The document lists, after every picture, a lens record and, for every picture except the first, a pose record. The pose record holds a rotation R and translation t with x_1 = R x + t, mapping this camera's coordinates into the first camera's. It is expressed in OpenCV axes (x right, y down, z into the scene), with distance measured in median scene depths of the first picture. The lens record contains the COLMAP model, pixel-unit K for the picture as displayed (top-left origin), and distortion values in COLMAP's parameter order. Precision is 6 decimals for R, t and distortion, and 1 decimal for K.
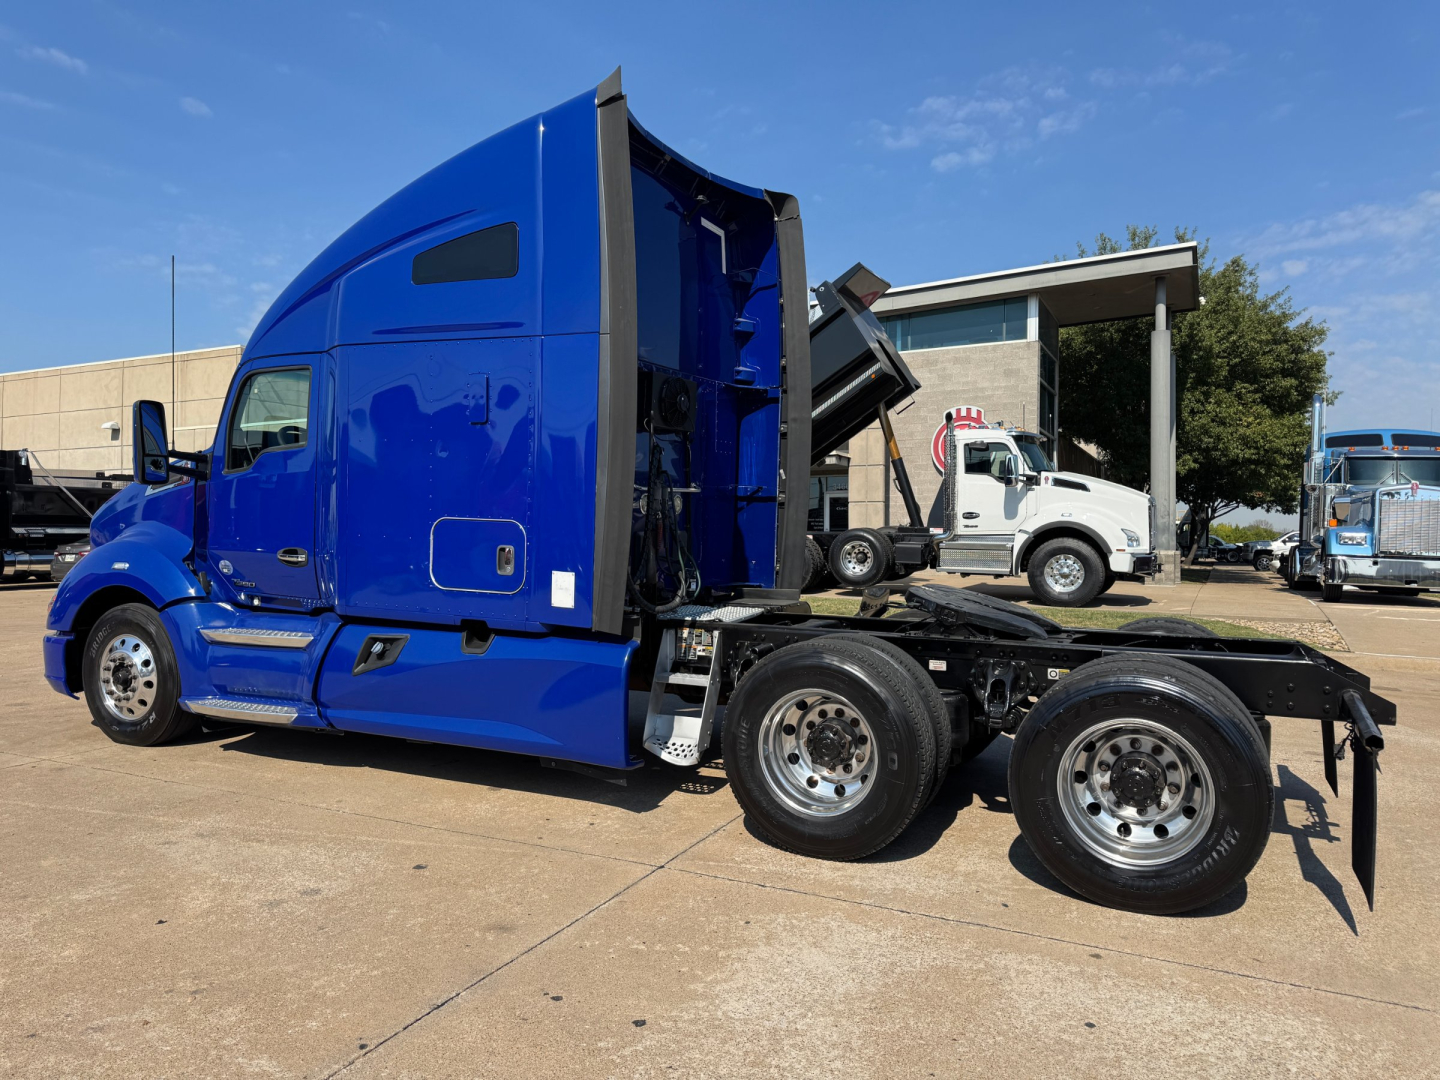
lens RADIAL K [[1014.7, 0, 709.2], [0, 1014.7, 527.8], [0, 0, 1]] dist [0.008773, -0.010585]
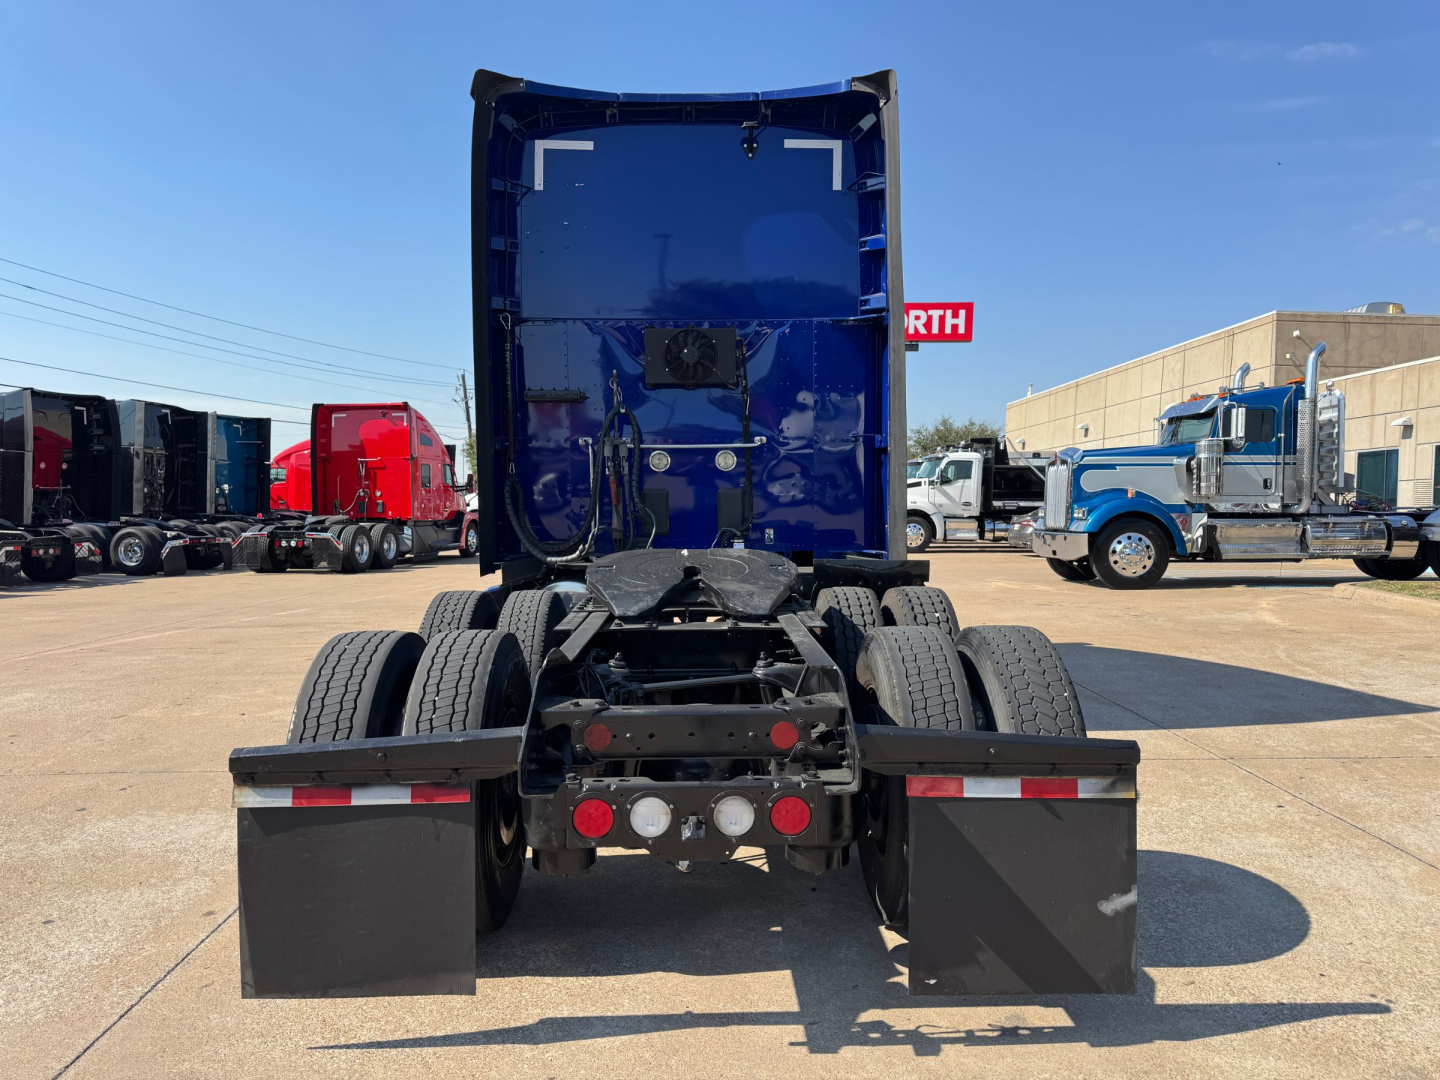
lens RADIAL K [[1003.8, 0, 720.4], [0, 1003.8, 539.3], [0, 0, 1]] dist [0.005737, -0.002876]
pose [[0.468821, 0.027674, -0.882860, 0.783410], [0.001998, 0.999473, 0.032391, 0.019932], [0.883291, -0.016949, 0.468519, 0.536590]]
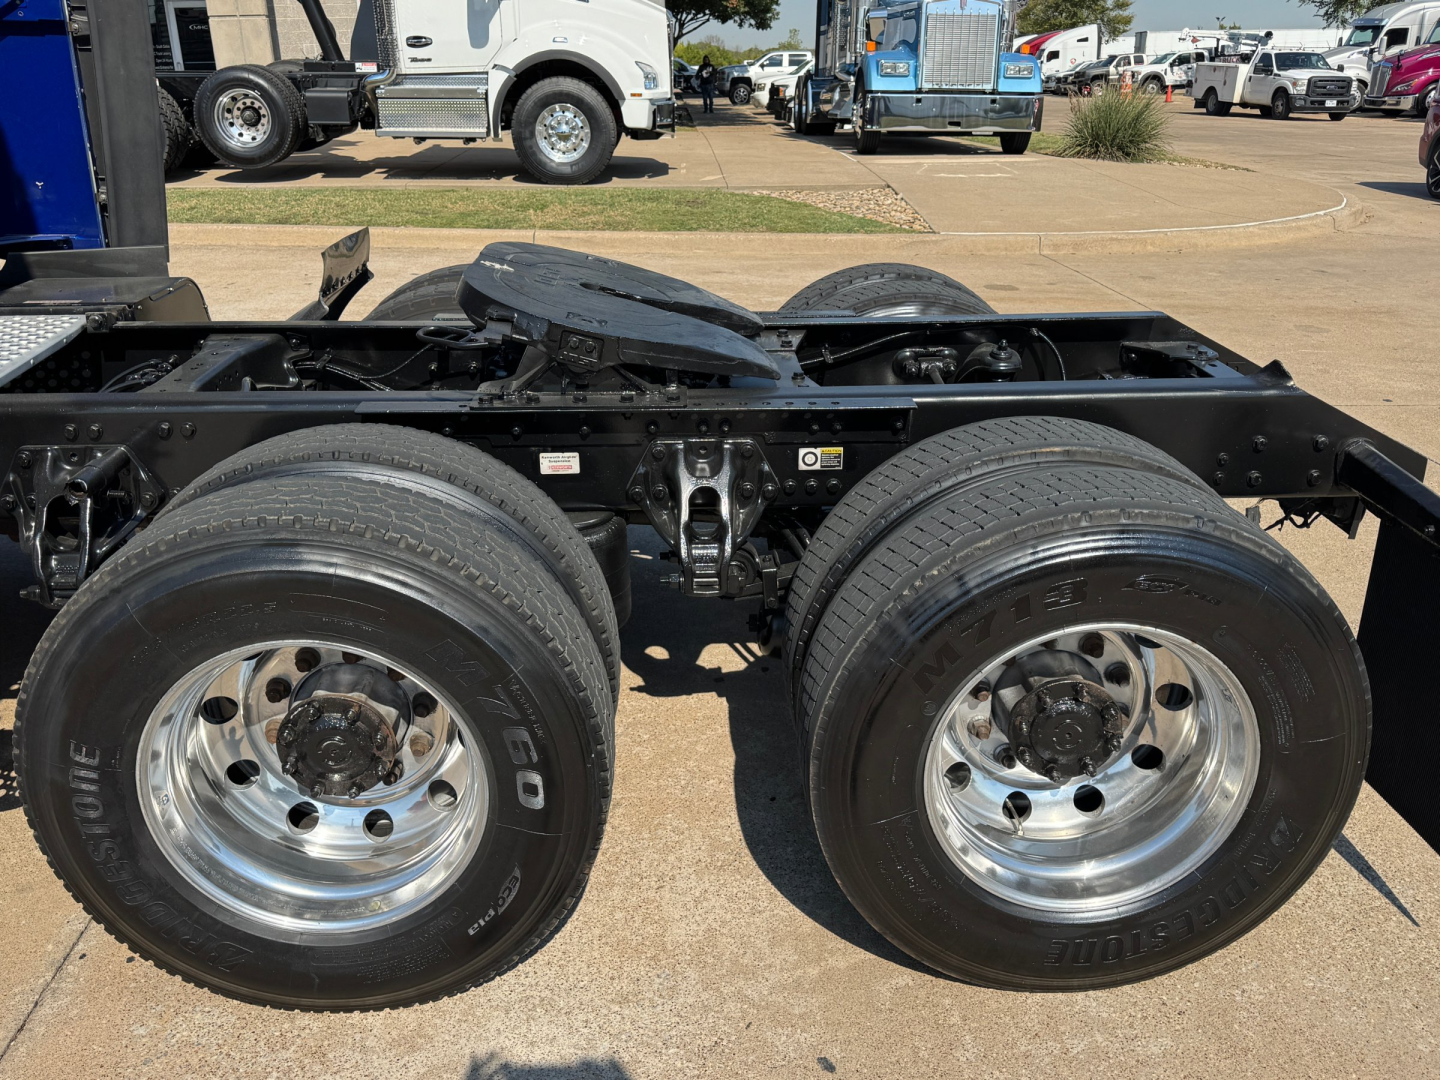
lens RADIAL K [[1235.7, 0, 713.4], [0, 1235.7, 552.8], [0, 0, 1]] dist [0.056923, -0.067040]
pose [[0.878375, -0.190798, 0.438239, 0.035096], [0.012948, 0.926033, 0.377219, -0.019647], [-0.477797, -0.325666, 0.815875, 0.403235]]
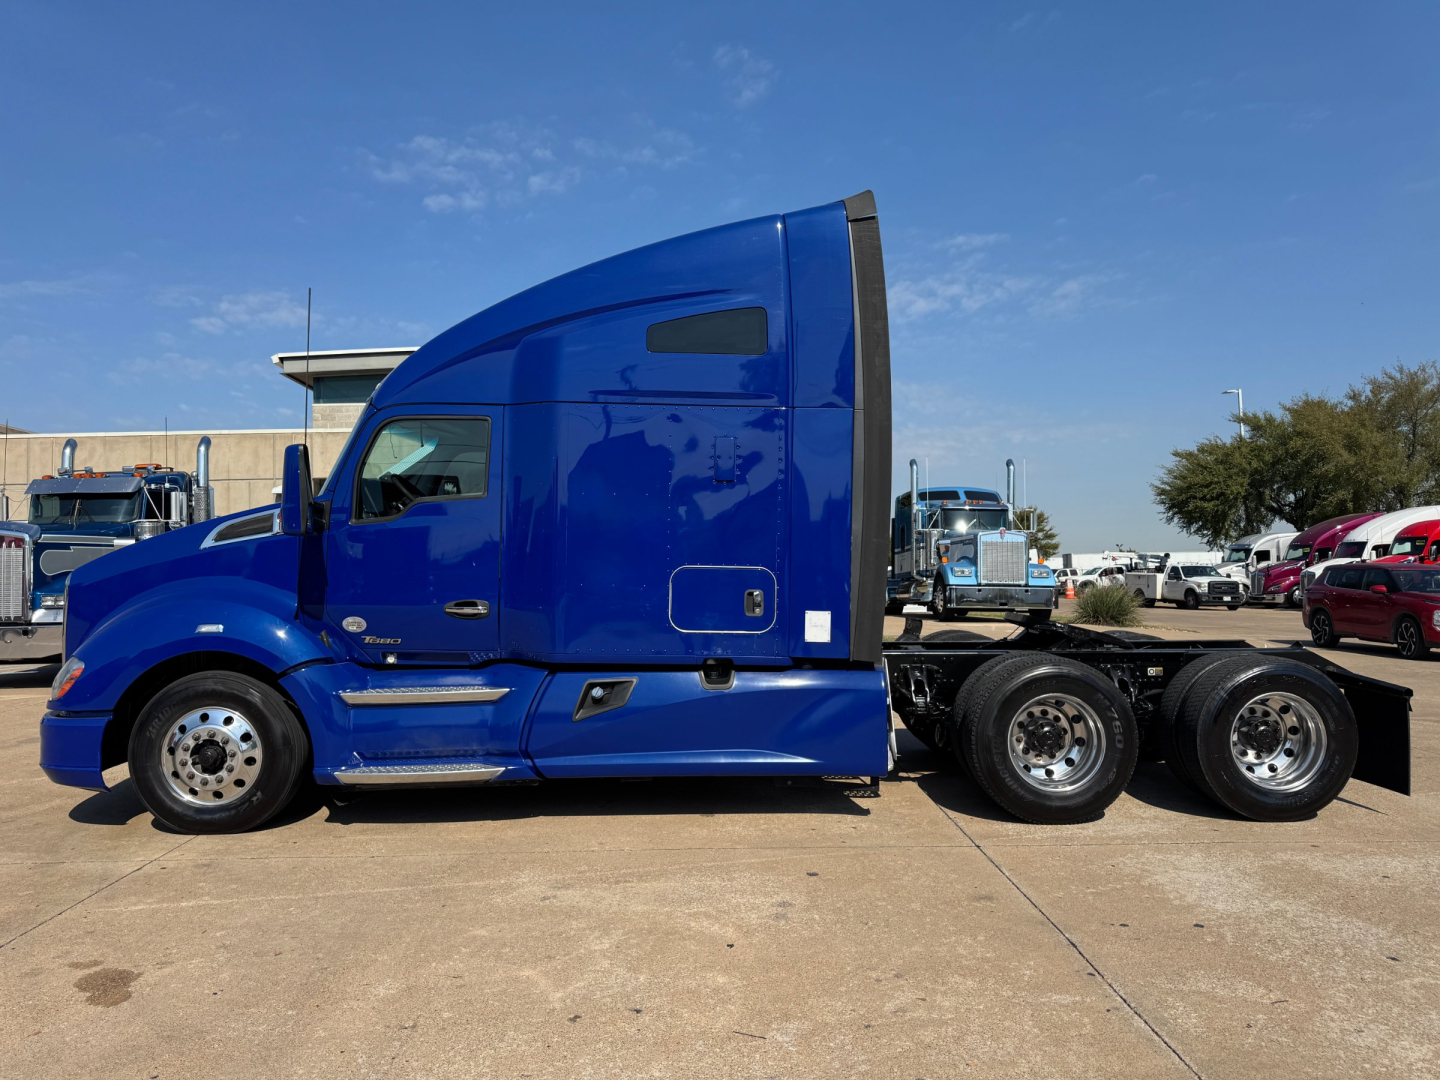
lens RADIAL K [[1010.3, 0, 714.4], [0, 1010.3, 534.0], [0, 0, 1]] dist [0.036408, -0.038845]
pose [[0.887358, -0.001851, 0.461078, -0.610607], [0.018208, 0.999353, -0.031032, -0.008704], [-0.460722, 0.035932, 0.886817, 0.022406]]
